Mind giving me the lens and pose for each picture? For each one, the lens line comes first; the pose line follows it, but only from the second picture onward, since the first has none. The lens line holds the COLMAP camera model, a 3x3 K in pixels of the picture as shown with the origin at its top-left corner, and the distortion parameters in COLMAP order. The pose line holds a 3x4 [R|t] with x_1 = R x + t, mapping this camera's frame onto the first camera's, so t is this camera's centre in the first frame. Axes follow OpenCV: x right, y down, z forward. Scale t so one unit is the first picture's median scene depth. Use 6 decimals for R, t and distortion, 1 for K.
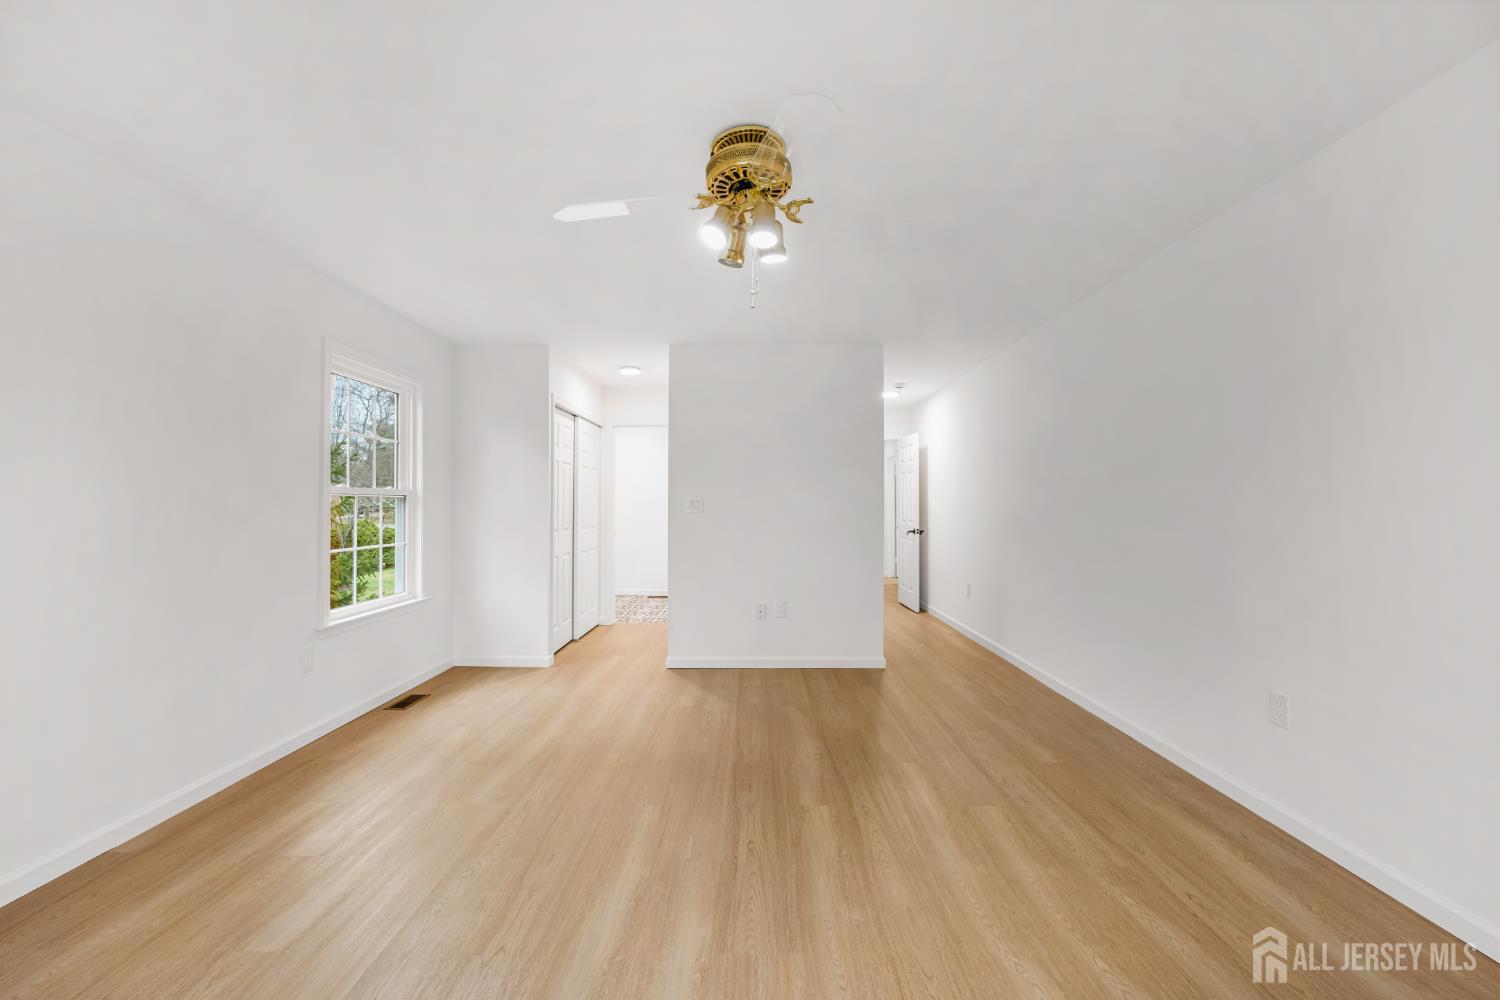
lens RADIAL K [[600.1, 0, 743.9], [0, 600.1, 499.0], [0, 0, 1]] dist [-0.000300, 0.000256]
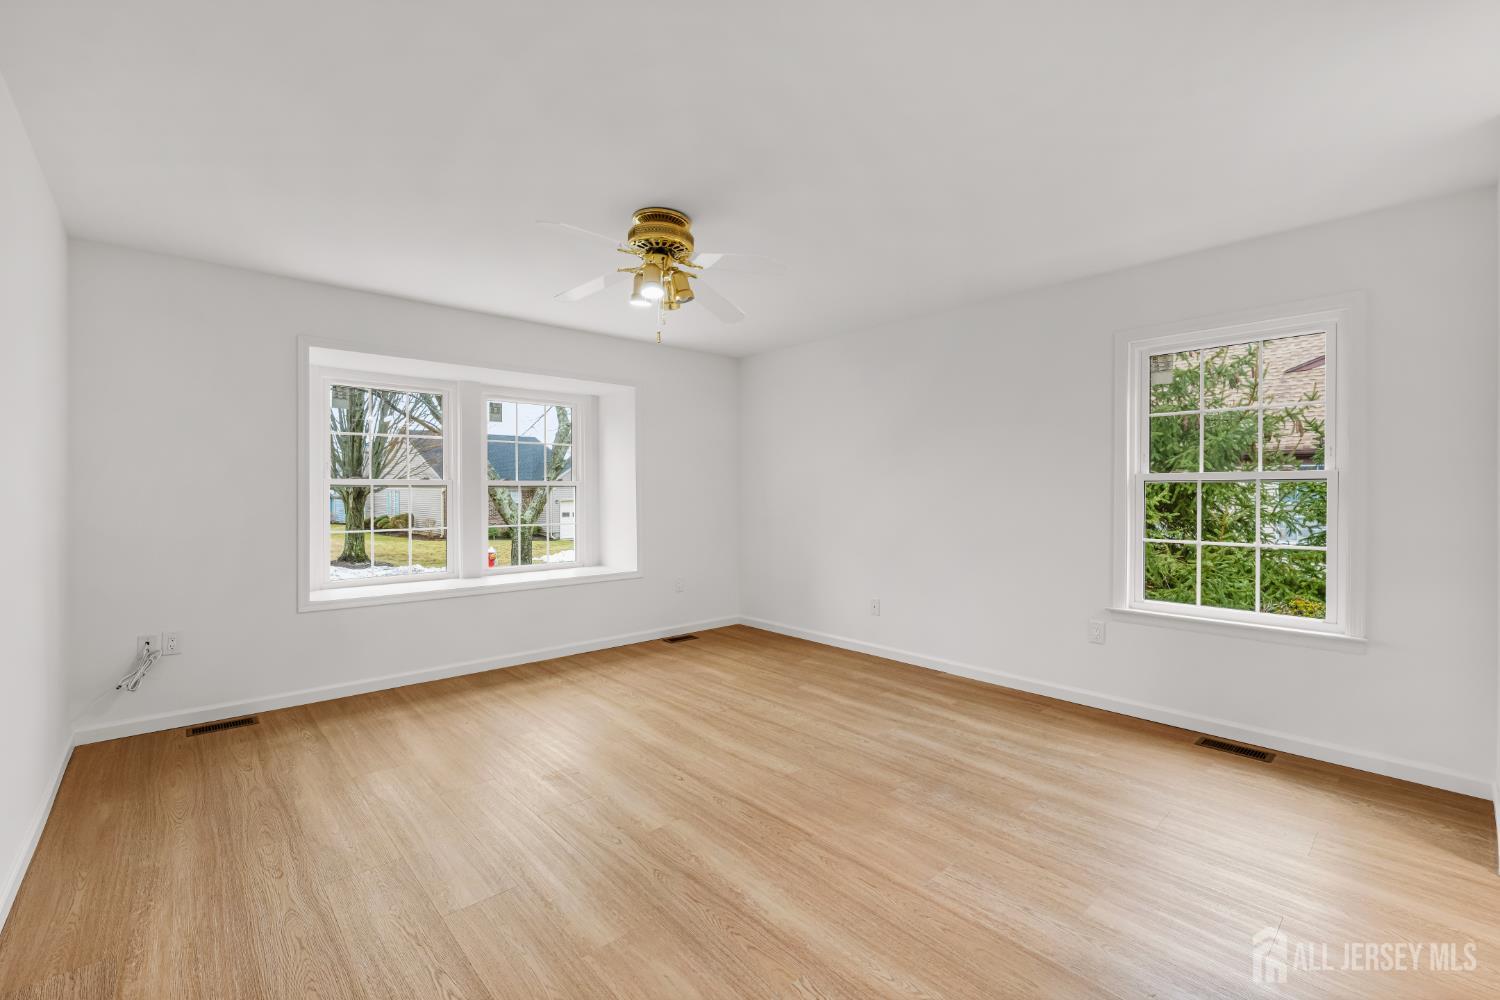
lens RADIAL K [[640.9, 0, 747.5], [0, 640.9, 497.7], [0, 0, 1]] dist [-0.000246, -0.000008]
pose [[-0.736364, 0.007446, -0.676544, 0.703348], [0.010025, 0.999950, 0.000093, 0.016689], [0.676511, -0.006714, -0.736402, 1.854767]]
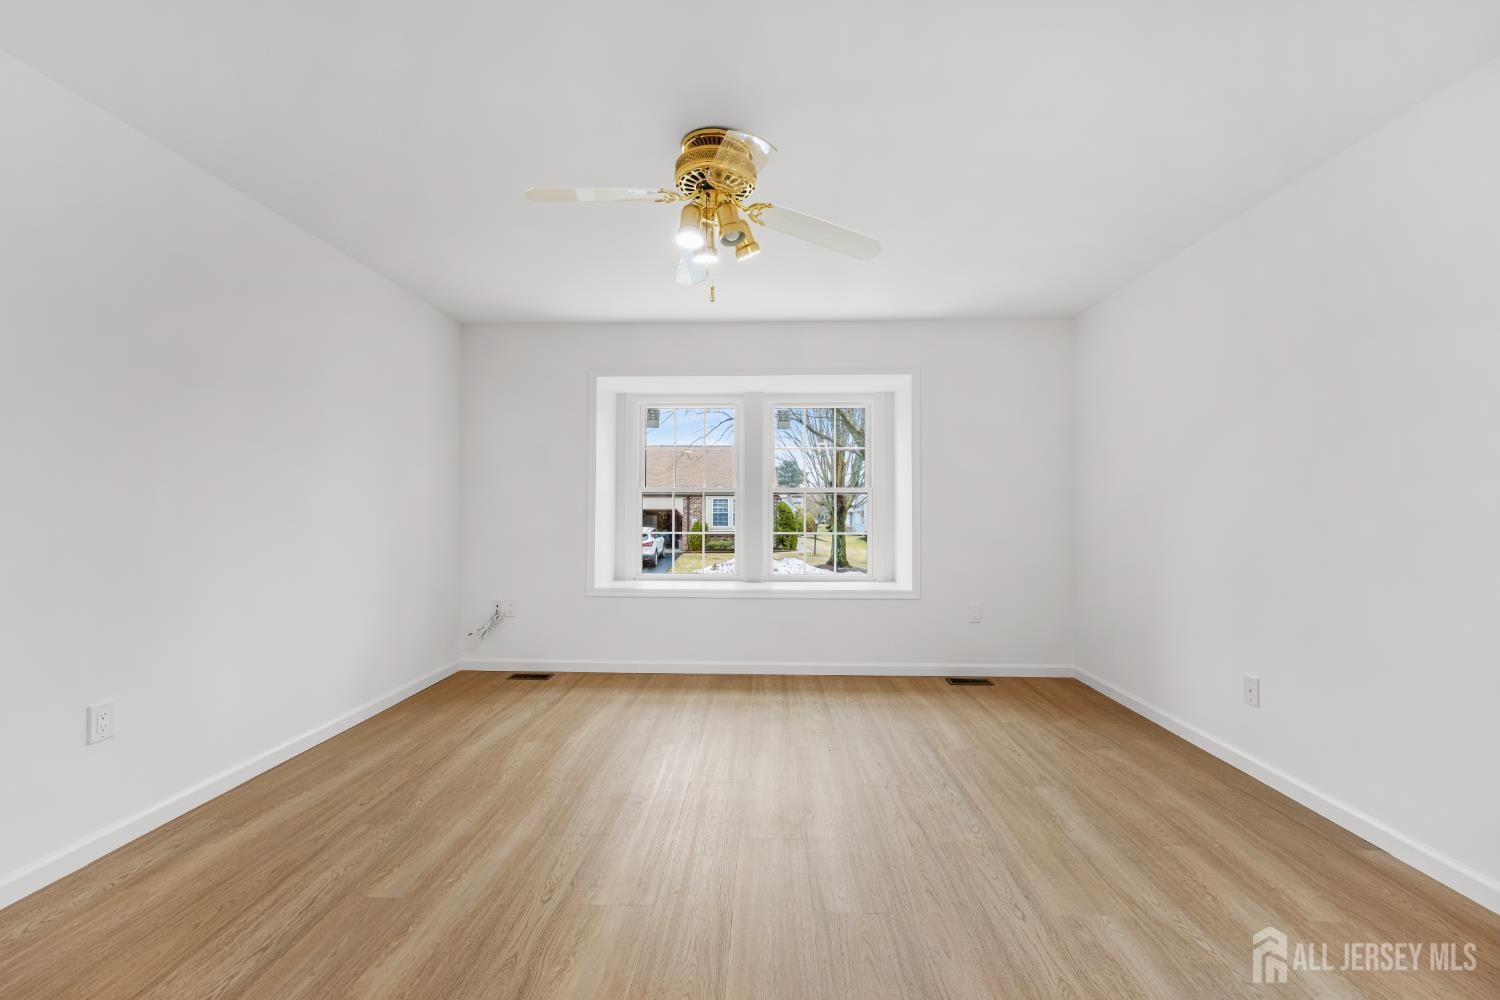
lens RADIAL K [[618.6, 0, 740.2], [0, 618.6, 508.9], [0, 0, 1]] dist [0.000901, -0.000022]
pose [[-0.999617, -0.001334, 0.027656, -0.056067], [-0.001693, 0.999915, -0.012954, 0.050555], [-0.027637, -0.012996, -0.999534, 1.789394]]
